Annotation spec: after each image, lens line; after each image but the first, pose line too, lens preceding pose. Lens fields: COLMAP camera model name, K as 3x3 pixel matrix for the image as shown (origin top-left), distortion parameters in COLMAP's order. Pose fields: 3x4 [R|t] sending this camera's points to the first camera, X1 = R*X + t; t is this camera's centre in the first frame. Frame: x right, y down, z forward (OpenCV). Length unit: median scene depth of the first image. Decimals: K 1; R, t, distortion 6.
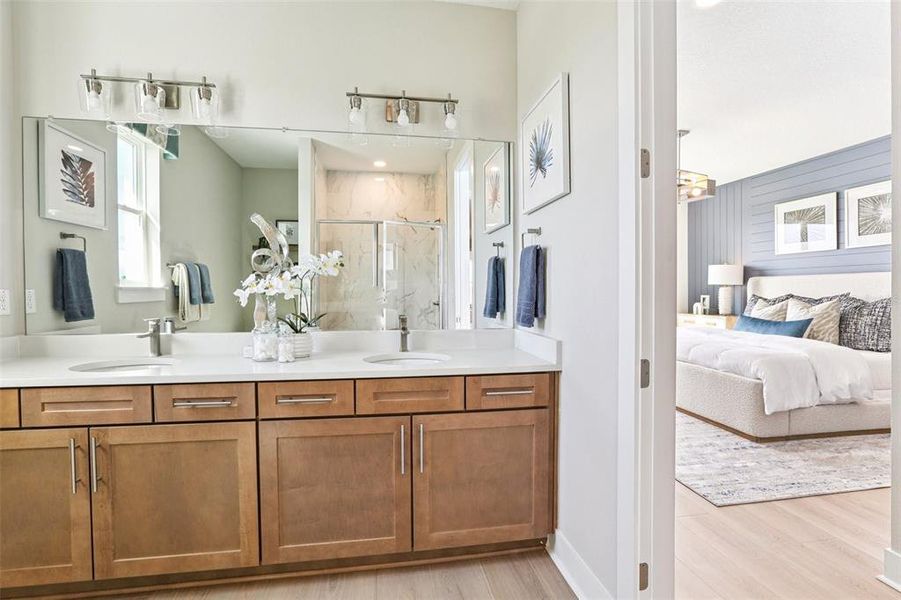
lens RADIAL K [[420.2, 0, 450.5], [0, 420.2, 300.0], [0, 0, 1]] dist [-0.052228, 0.019809]
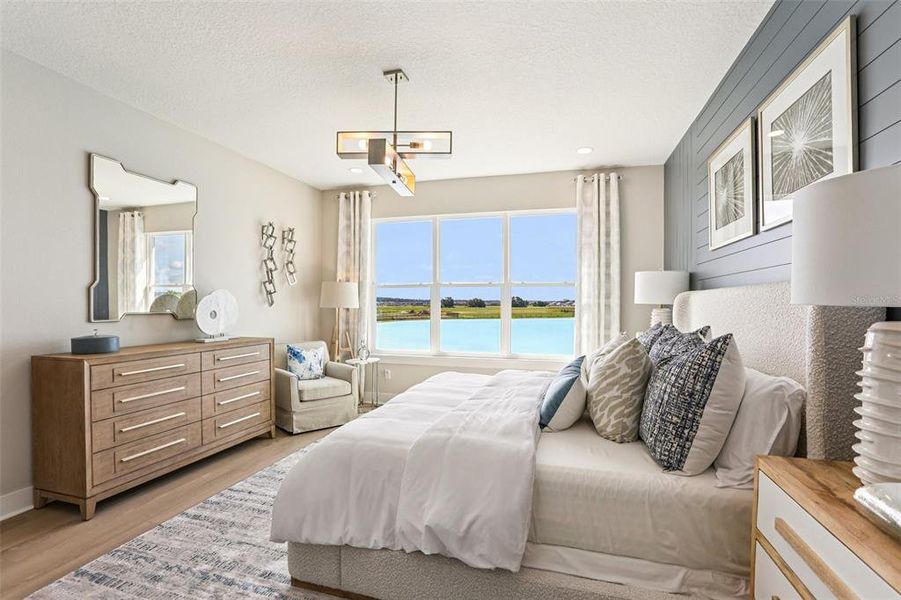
lens RADIAL K [[420.3, 0, 451.0], [0, 420.3, 295.1], [0, 0, 1]] dist [-0.054976, 0.022026]
pose [[0.901329, 0.008672, -0.433049, 0.643197], [-0.024283, 0.999239, -0.030531, -0.023161], [0.432455, 0.038034, 0.900853, 0.307916]]
